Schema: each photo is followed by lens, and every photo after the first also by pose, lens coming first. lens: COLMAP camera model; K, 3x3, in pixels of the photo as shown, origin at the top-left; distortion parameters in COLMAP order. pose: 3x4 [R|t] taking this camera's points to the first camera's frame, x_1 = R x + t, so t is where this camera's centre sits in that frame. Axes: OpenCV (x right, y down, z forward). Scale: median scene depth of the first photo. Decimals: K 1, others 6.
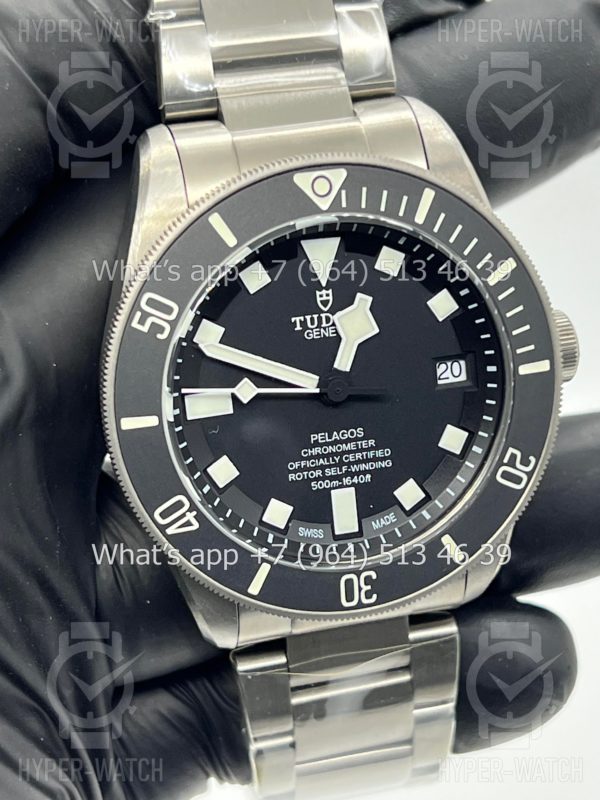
lens RADIAL K [[1846.8, 0, 294.3], [0, 1846.8, 399.0], [0, 0, 1]] dist [0.384560, 0.000000]
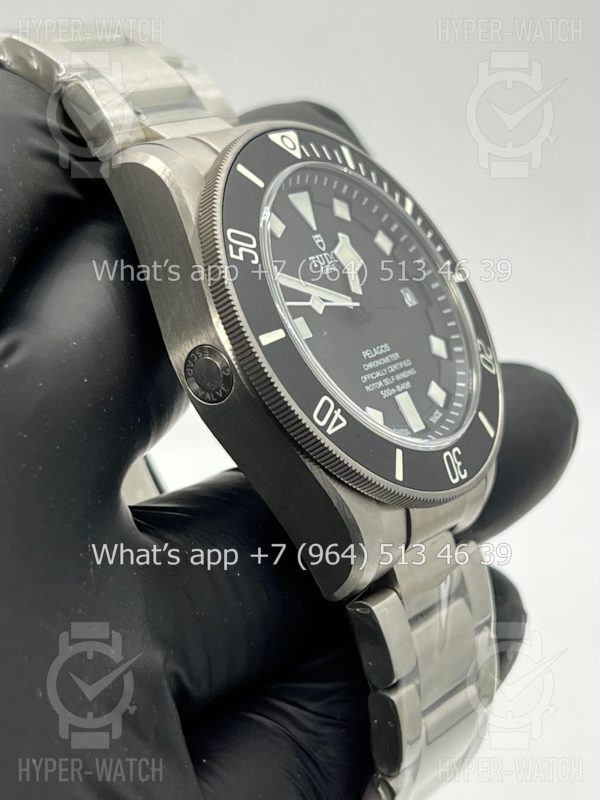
lens RADIAL K [[1846.8, 0, 325.5], [0, 1846.8, 423.0], [0, 0, 1]] dist [0.384560, 0.000000]
pose [[0.736232, -0.224639, 0.638357, -0.721160], [0.481906, 0.836292, -0.261500, 0.333045], [-0.475110, 0.500153, 0.723960, 0.231429]]
